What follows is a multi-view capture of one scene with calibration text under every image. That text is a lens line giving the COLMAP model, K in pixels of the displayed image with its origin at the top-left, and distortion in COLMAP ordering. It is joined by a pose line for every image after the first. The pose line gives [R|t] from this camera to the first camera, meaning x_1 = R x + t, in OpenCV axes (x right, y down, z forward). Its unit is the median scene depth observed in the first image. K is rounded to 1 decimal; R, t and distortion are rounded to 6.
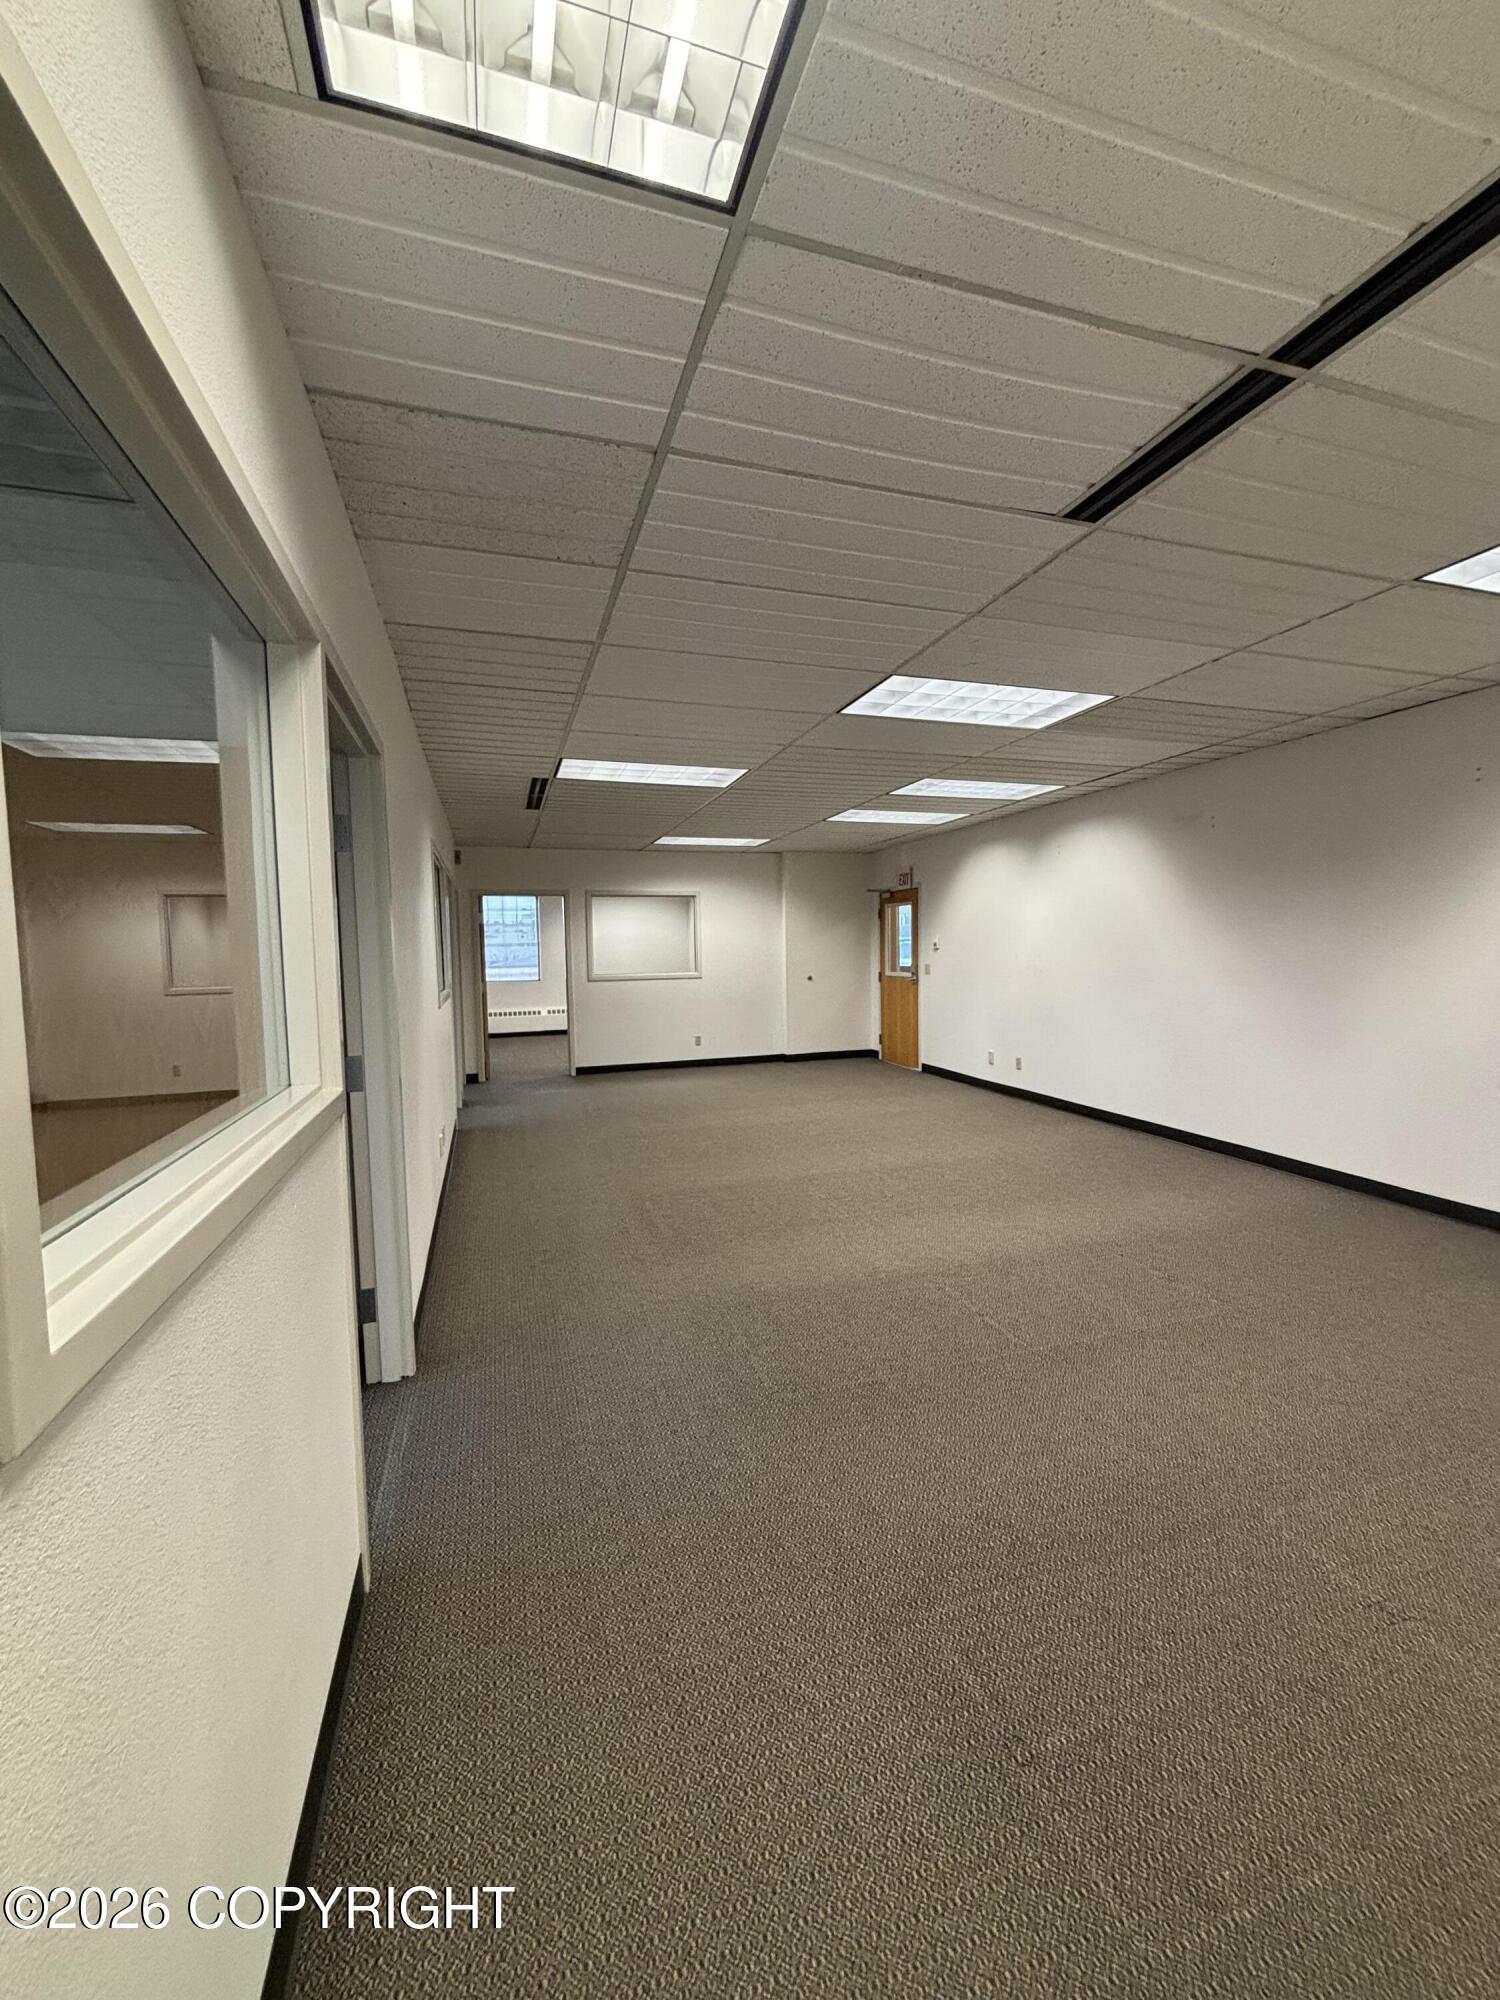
lens RADIAL K [[793.9, 0, 753.3], [0, 793.9, 1004.3], [0, 0, 1]] dist [0.001518, 0.000551]
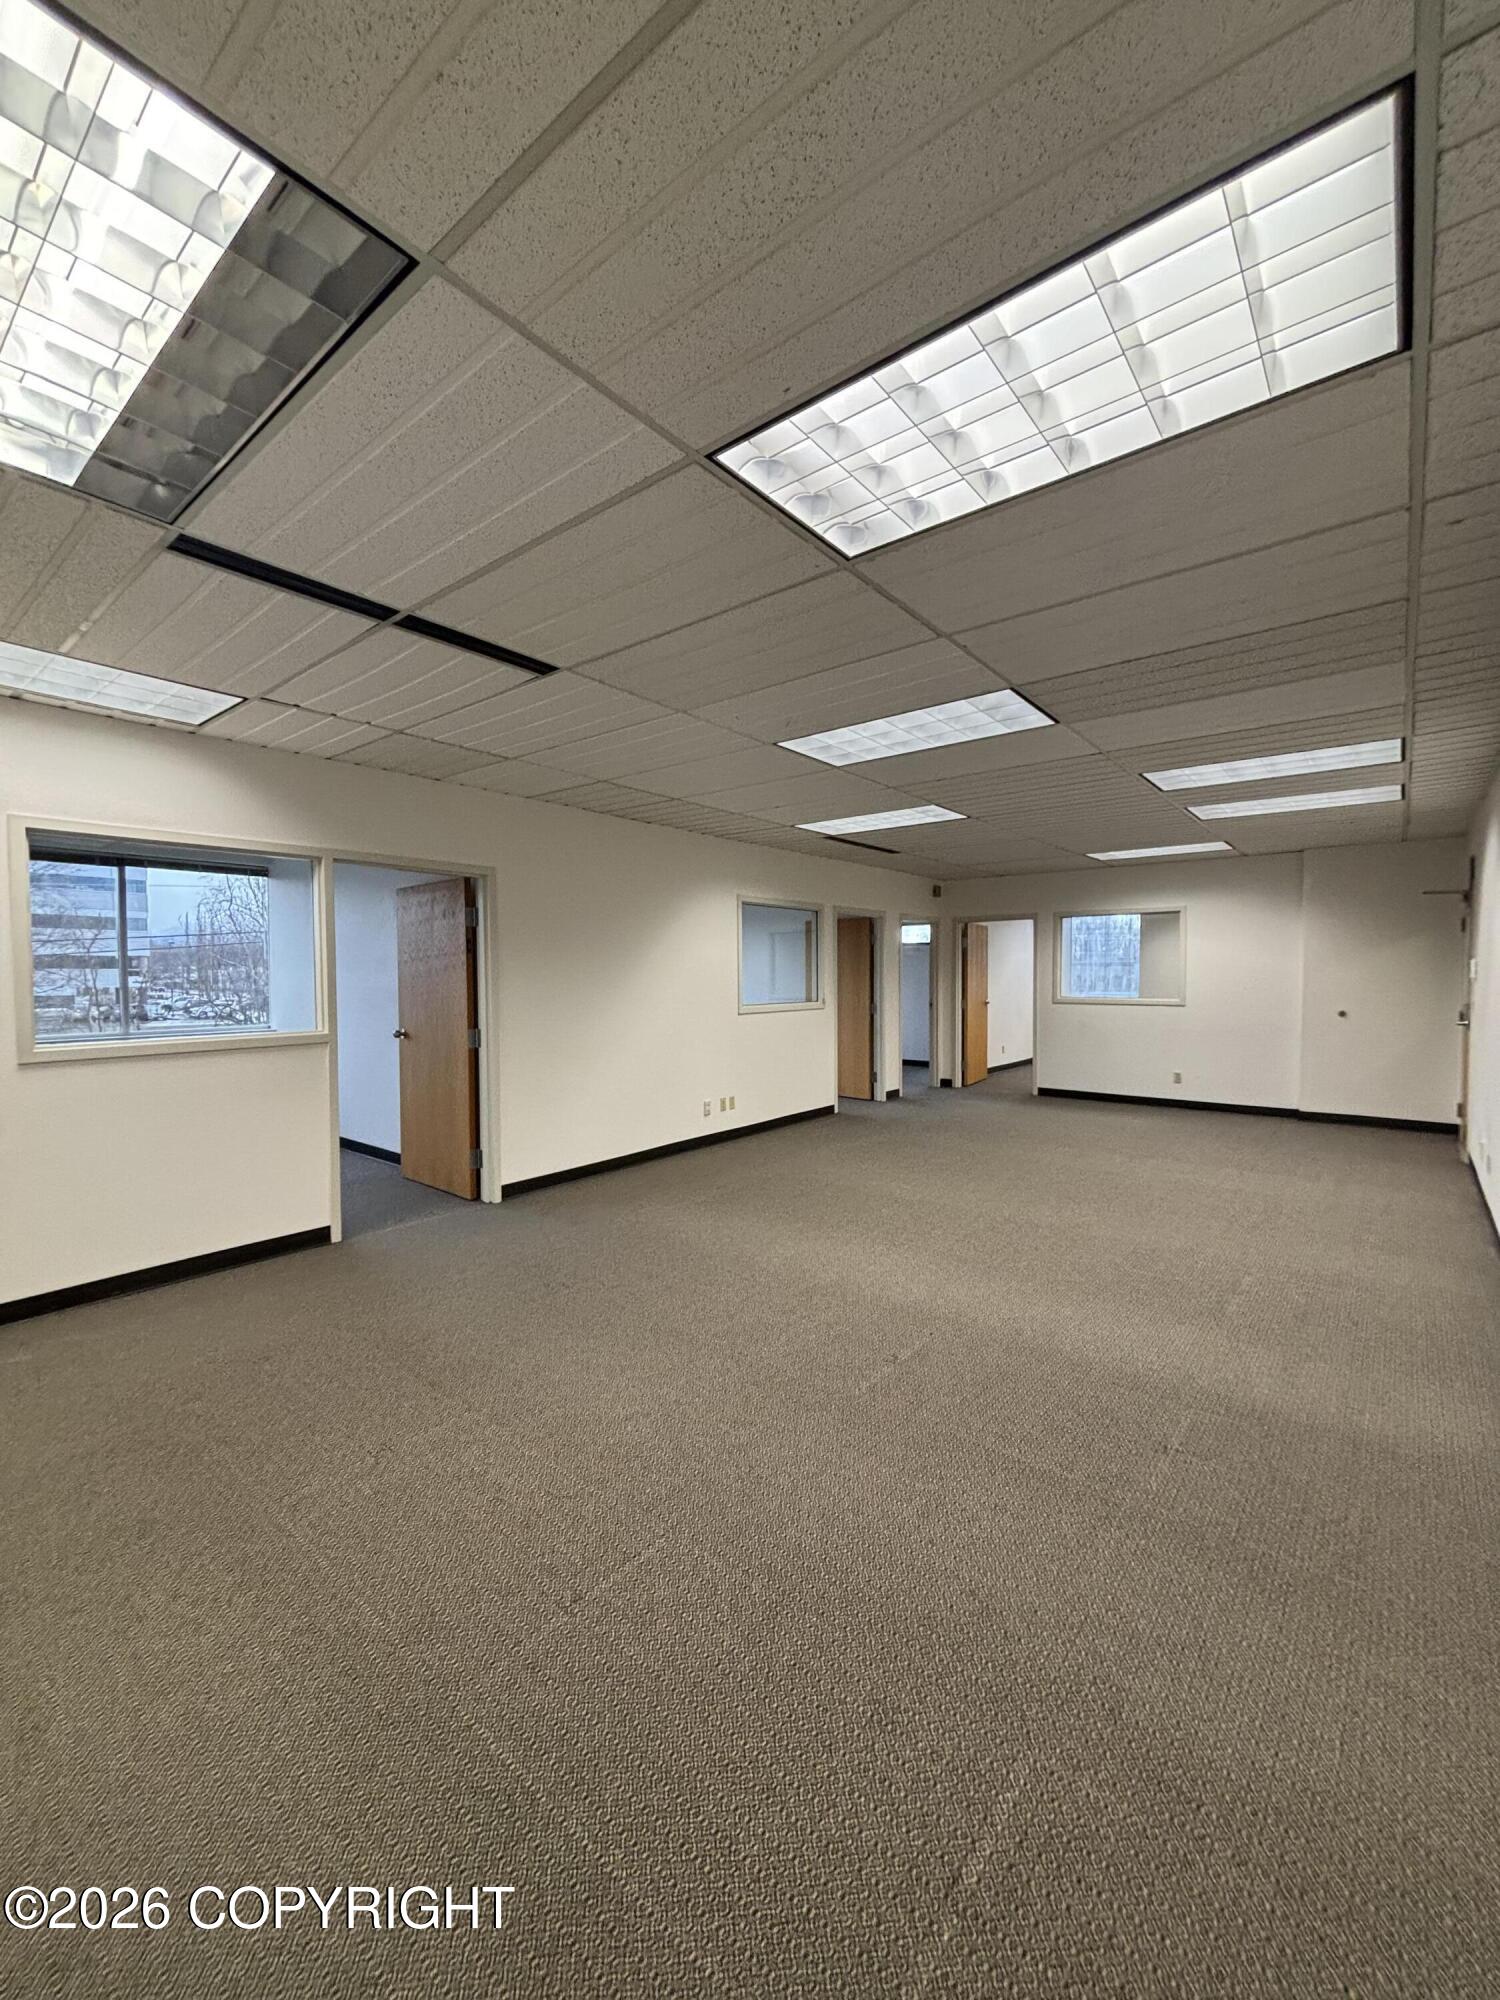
lens RADIAL K [[808.4, 0, 752.7], [0, 808.4, 993.8], [0, 0, 1]] dist [0.000281, 0.000087]
pose [[0.543013, 0.038332, -0.838849, 0.452964], [-0.064318, 0.997922, 0.003966, -0.020986], [0.837258, 0.051800, 0.544350, 0.137043]]
